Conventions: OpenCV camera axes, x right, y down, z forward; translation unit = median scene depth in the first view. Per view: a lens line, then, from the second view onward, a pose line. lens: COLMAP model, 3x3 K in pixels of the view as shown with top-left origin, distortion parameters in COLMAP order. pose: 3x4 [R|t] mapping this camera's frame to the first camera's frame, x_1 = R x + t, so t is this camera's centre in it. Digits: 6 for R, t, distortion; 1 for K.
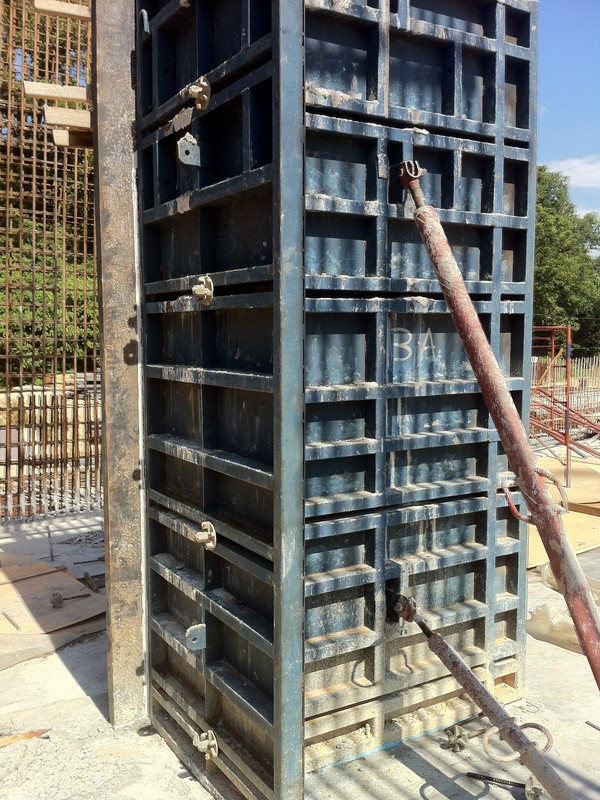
lens RADIAL K [[772.0, 0, 300.0], [0, 772.0, 400.0], [0, 0, 1]] dist [0.094716, -0.382458]
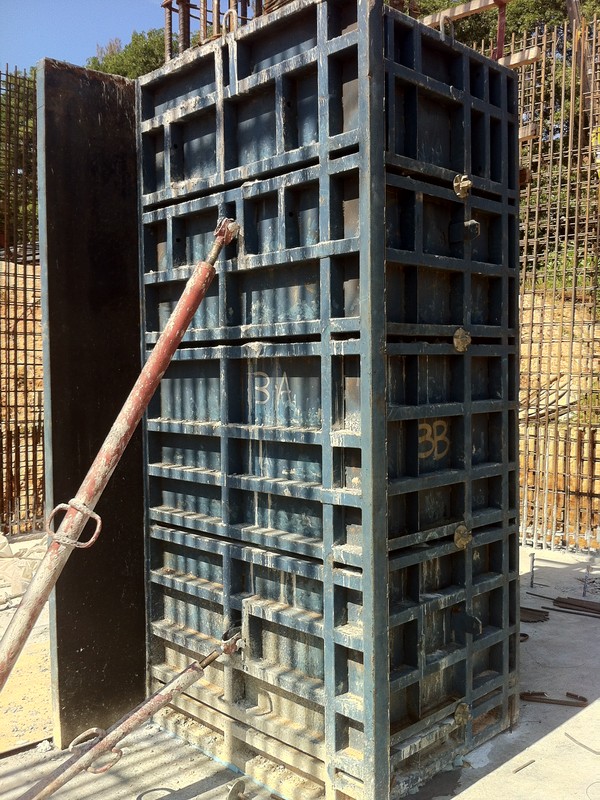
lens RADIAL K [[772.0, 0, 300.0], [0, 772.0, 400.0], [0, 0, 1]] dist [0.094716, -0.382458]
pose [[0.218423, 0.036167, -0.975184, 1.146756], [-0.077883, 0.996771, 0.019524, -0.080289], [0.972741, 0.071686, 0.220535, 0.824777]]
